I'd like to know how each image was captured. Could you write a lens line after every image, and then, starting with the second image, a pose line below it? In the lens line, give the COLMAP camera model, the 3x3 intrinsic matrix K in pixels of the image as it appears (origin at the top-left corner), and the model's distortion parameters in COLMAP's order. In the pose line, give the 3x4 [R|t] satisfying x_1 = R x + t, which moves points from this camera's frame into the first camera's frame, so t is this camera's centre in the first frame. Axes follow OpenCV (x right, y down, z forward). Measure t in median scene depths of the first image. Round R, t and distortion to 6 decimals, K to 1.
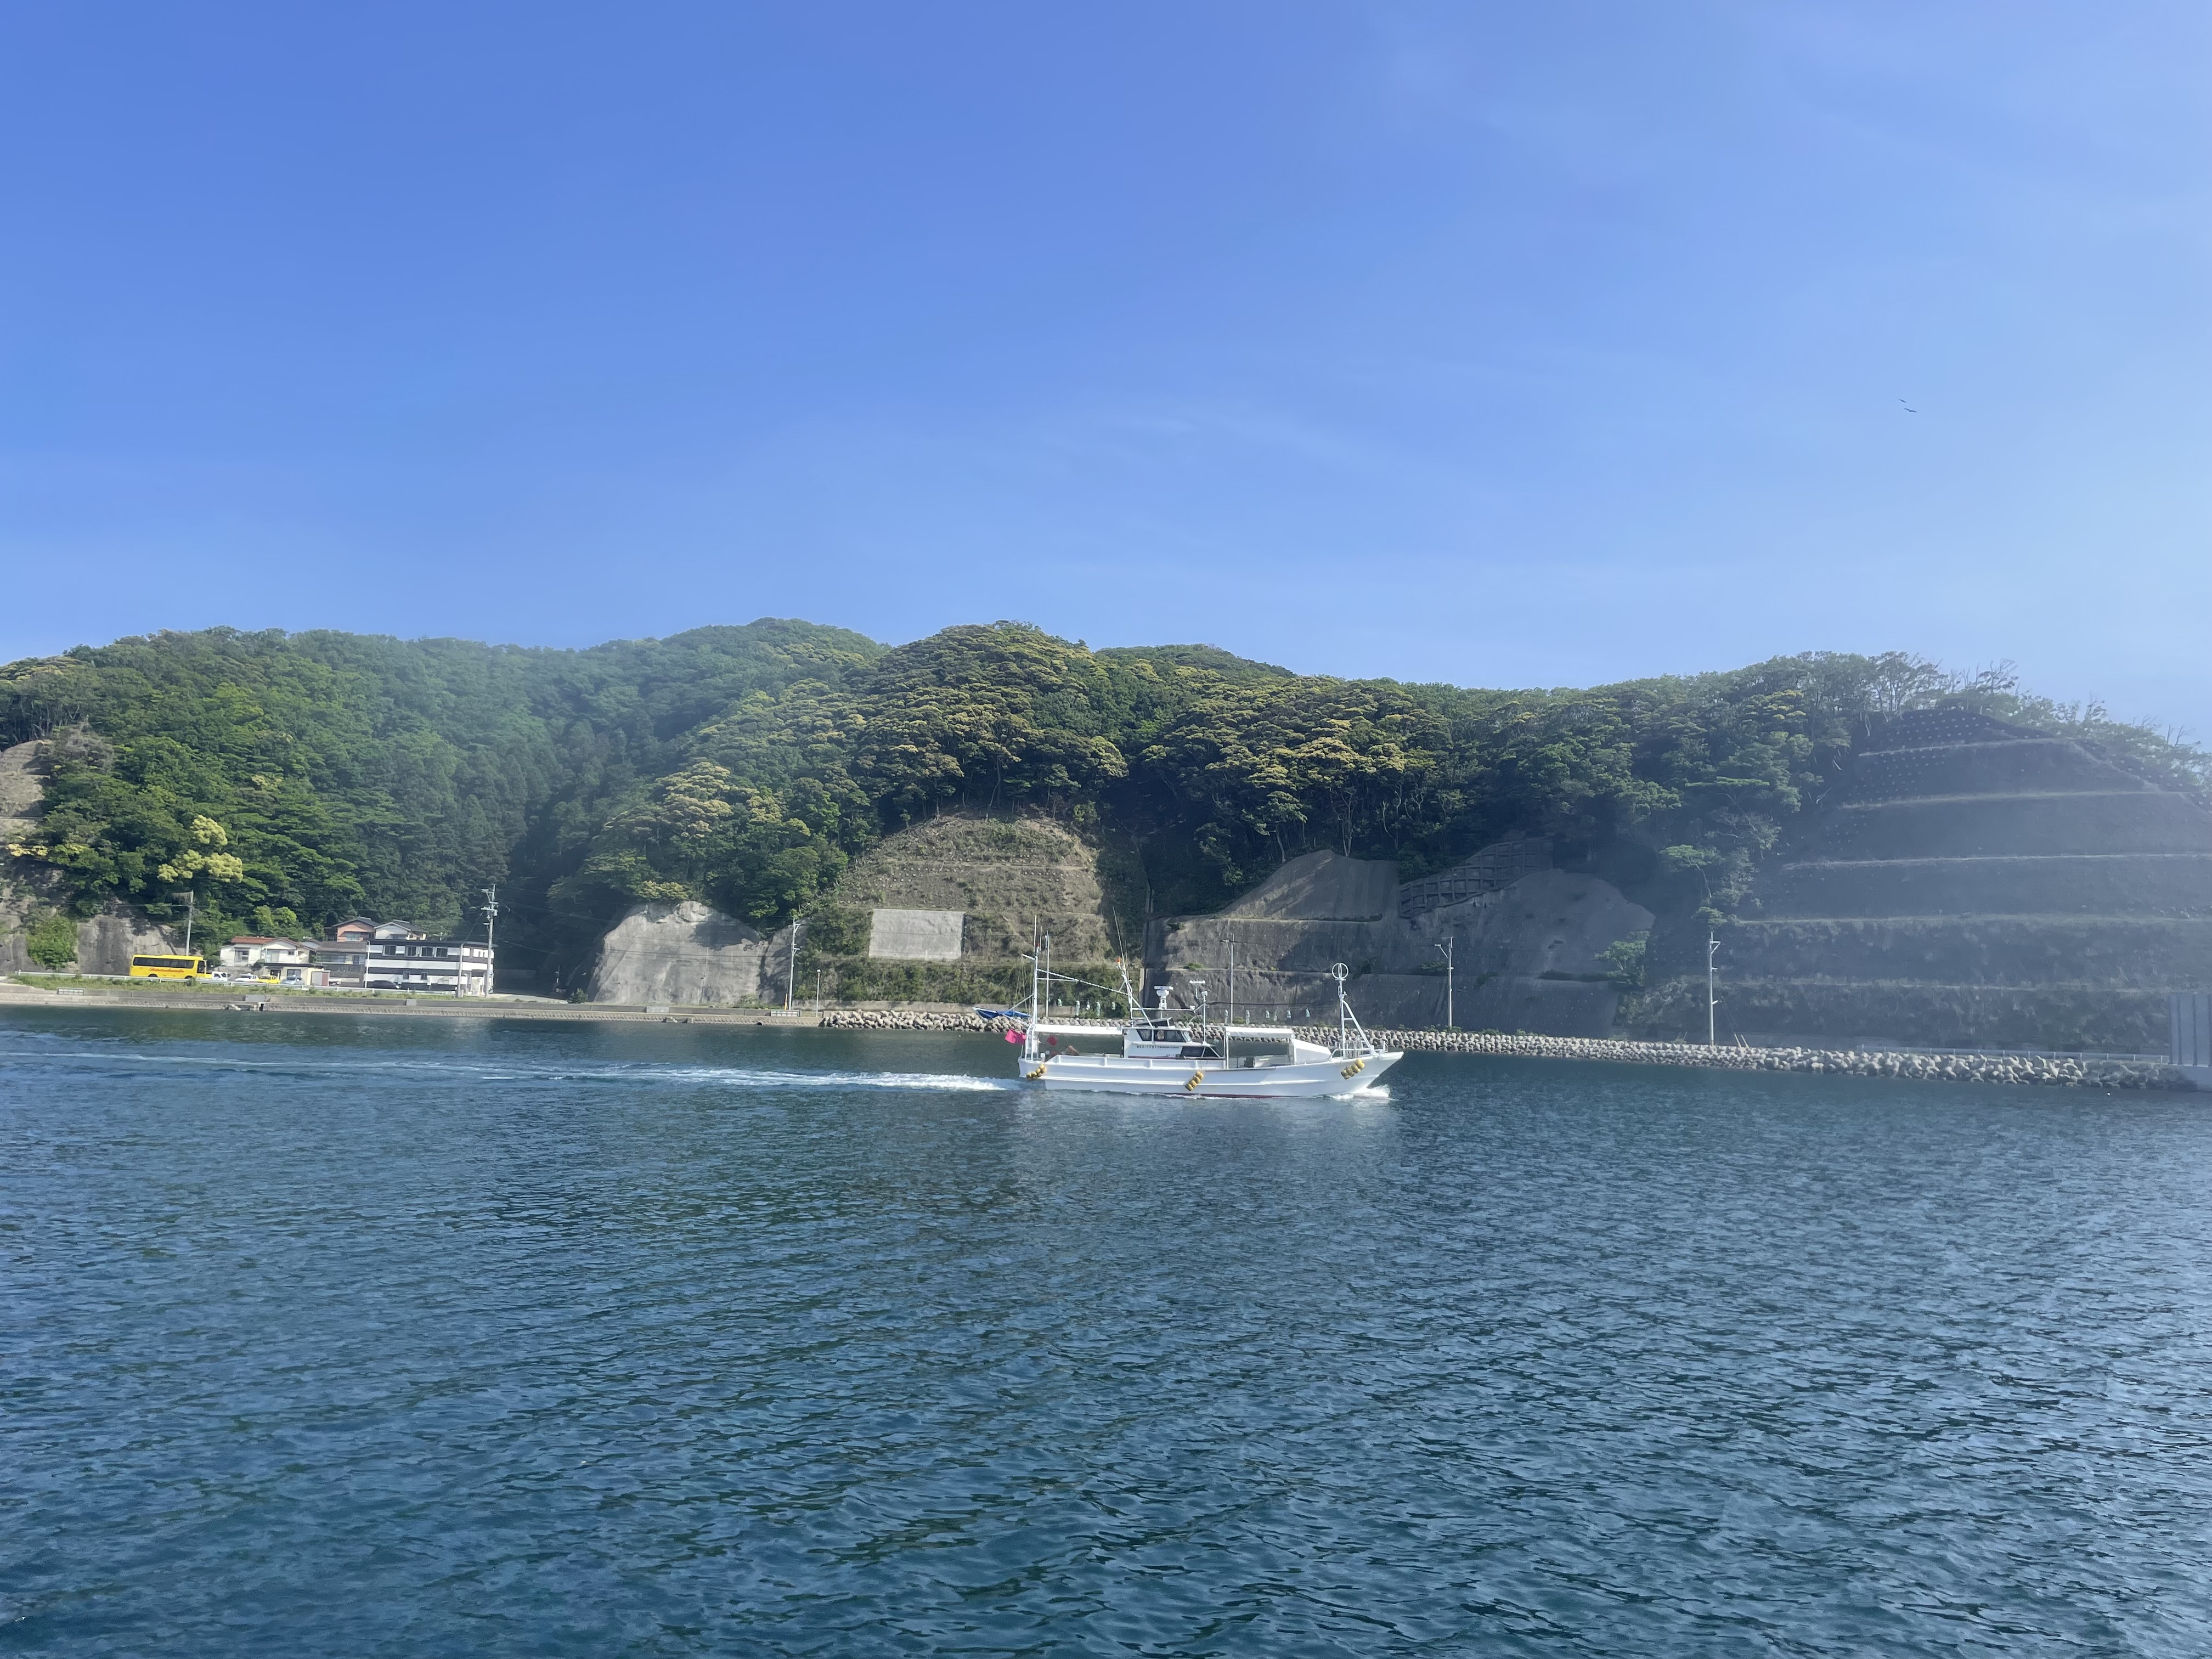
lens RADIAL K [[1647.6, 0, 1103.0], [0, 1647.6, 828.6], [0, 0, 1]] dist [0.000051, -0.003174]
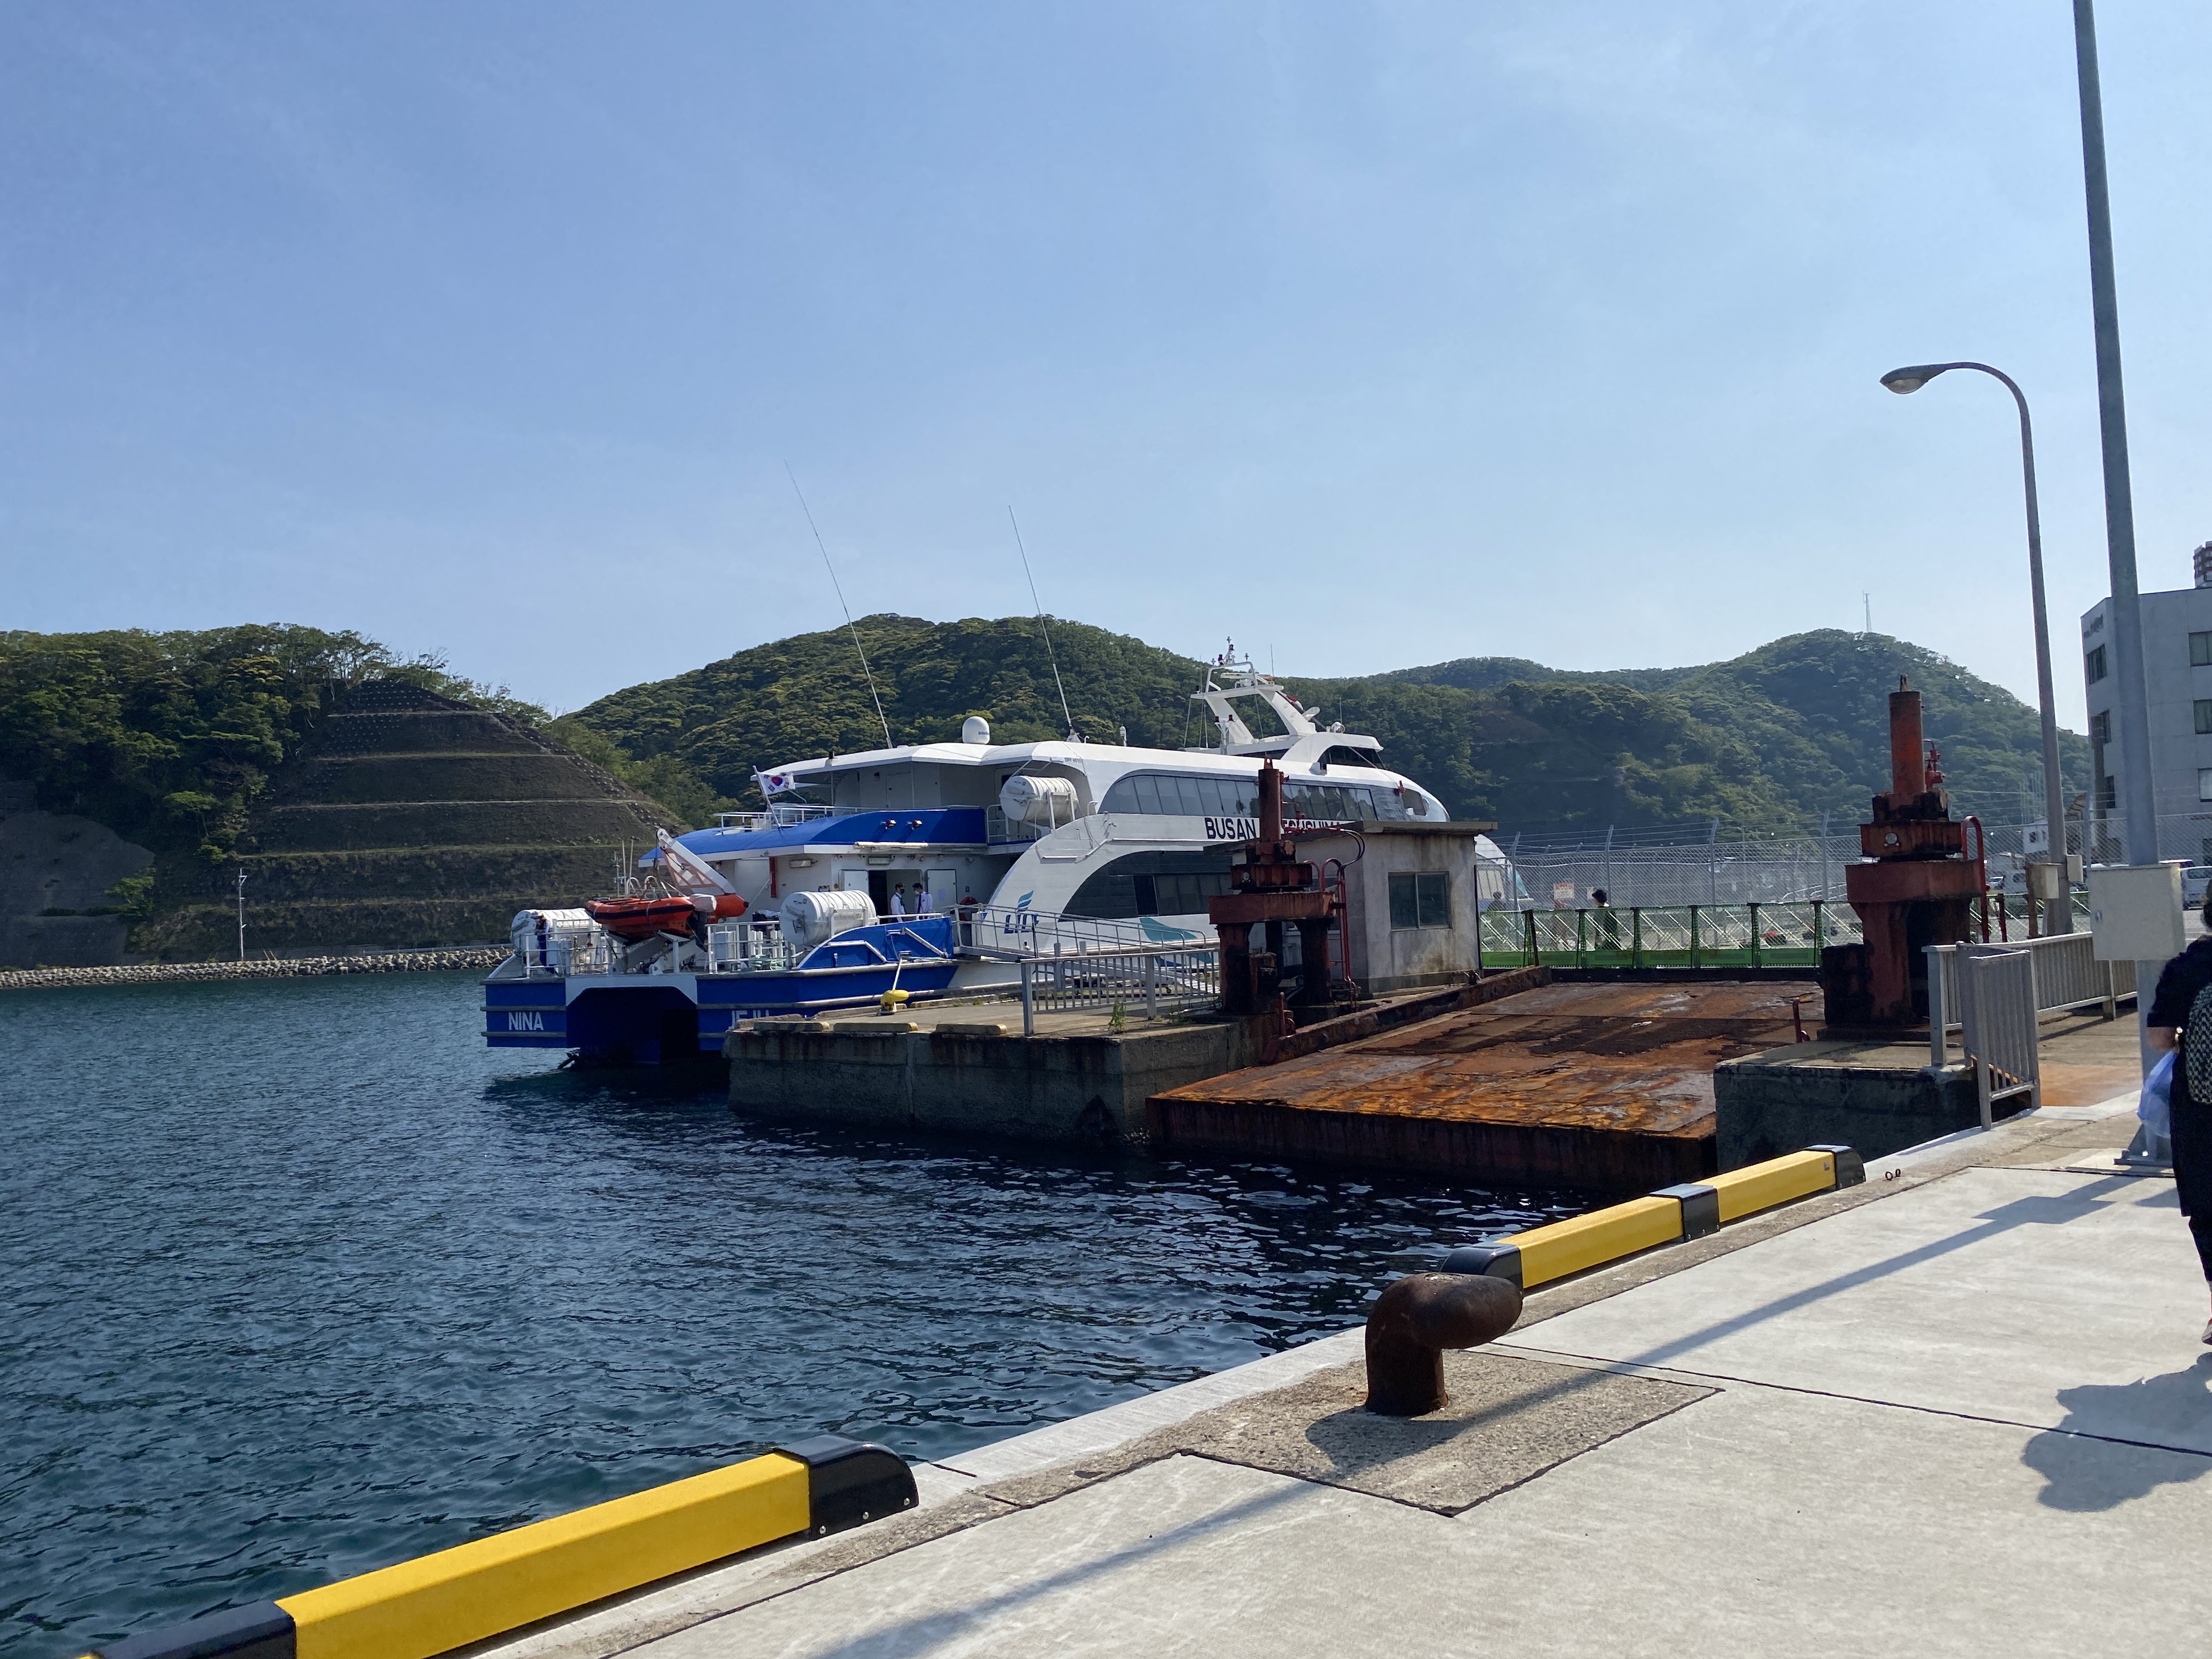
lens RADIAL K [[1677.8, 0, 1105.7], [0, 1677.8, 826.6], [0, 0, 1]] dist [-0.004015, -0.002479]
pose [[0.579900, -0.019718, 0.814449, -0.225000], [-0.023141, 0.998905, 0.040660, -0.027497], [-0.814359, -0.042426, 0.578809, -0.192775]]
